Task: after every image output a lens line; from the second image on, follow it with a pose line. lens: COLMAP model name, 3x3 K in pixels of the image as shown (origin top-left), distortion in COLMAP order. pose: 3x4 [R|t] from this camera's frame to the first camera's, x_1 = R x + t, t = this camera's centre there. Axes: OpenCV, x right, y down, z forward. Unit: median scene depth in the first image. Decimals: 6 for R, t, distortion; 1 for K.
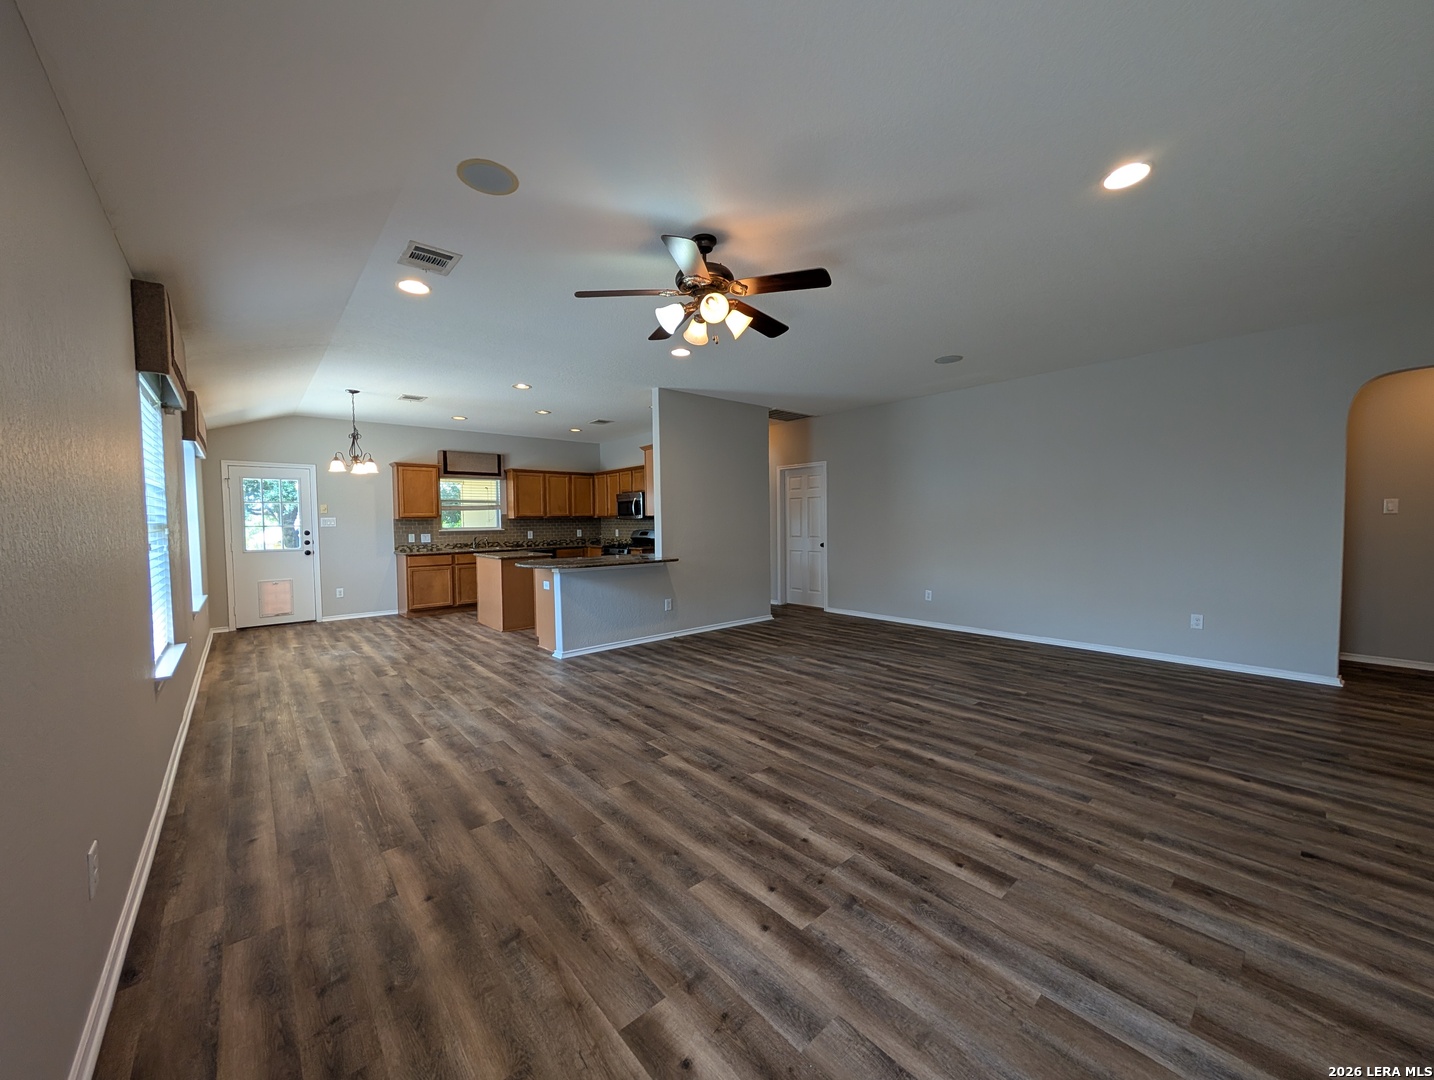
lens RADIAL K [[542.8, 0, 719.4], [0, 542.8, 541.1], [0, 0, 1]] dist [0.000312, 0.000193]
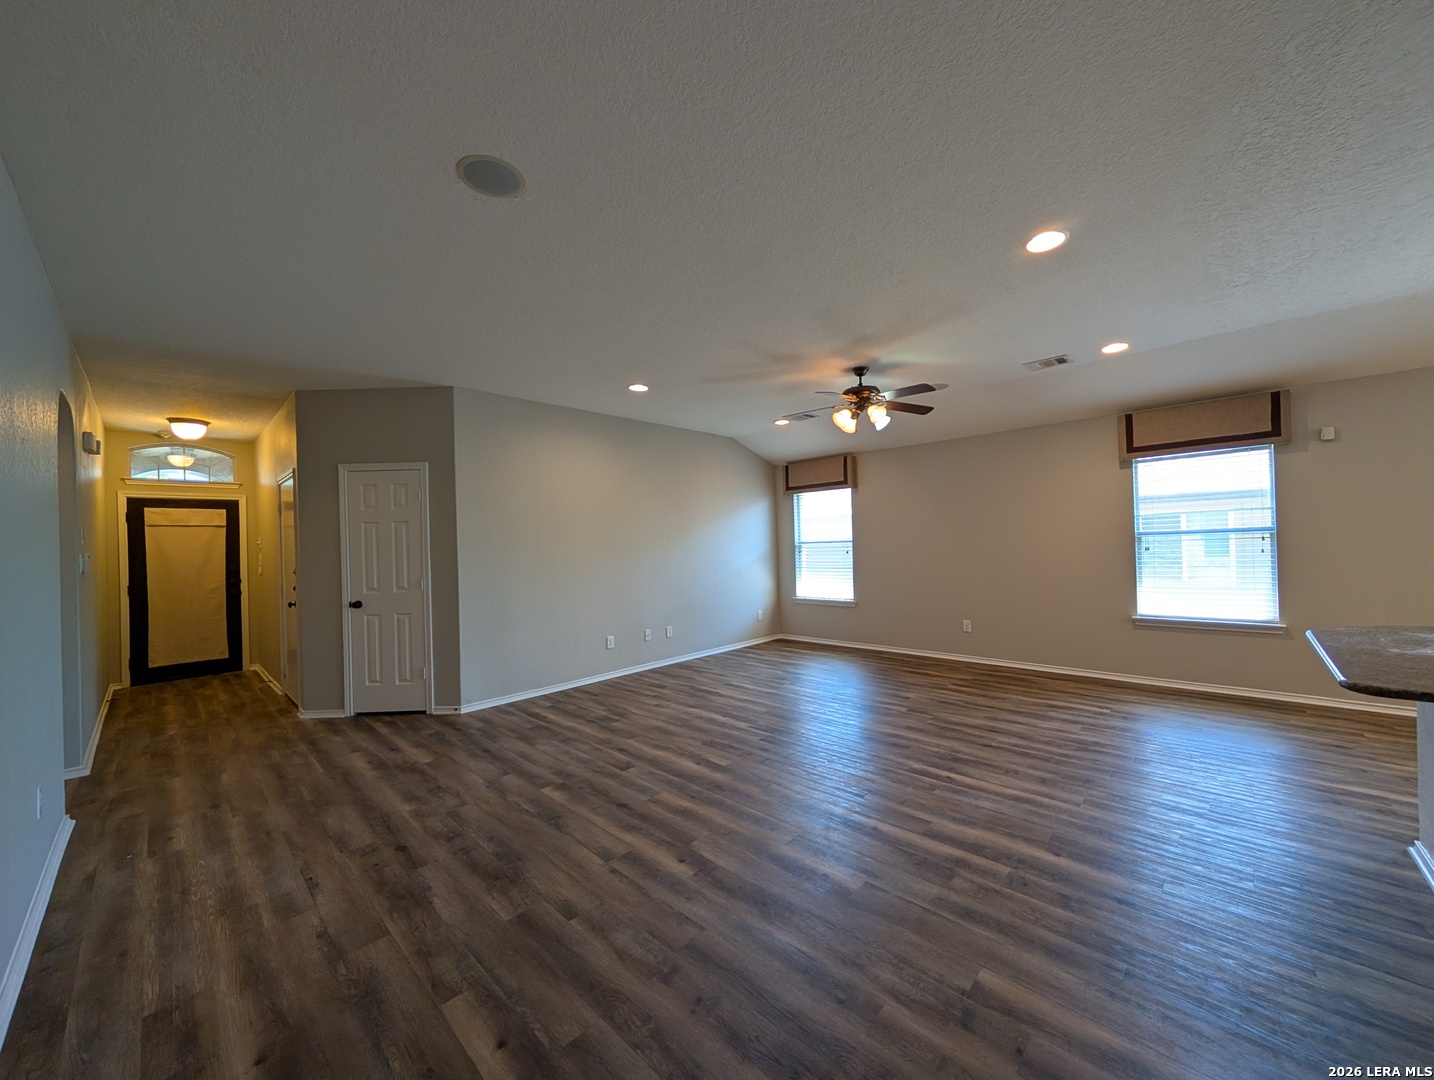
lens RADIAL K [[542.8, 0, 719.4], [0, 542.8, 541.1], [0, 0, 1]] dist [0.000312, 0.000193]
pose [[-0.995702, 0.040462, -0.083314, 0.349343], [0.037864, 0.998753, 0.032531, -0.080752], [0.084526, 0.029237, -0.995992, 1.683711]]
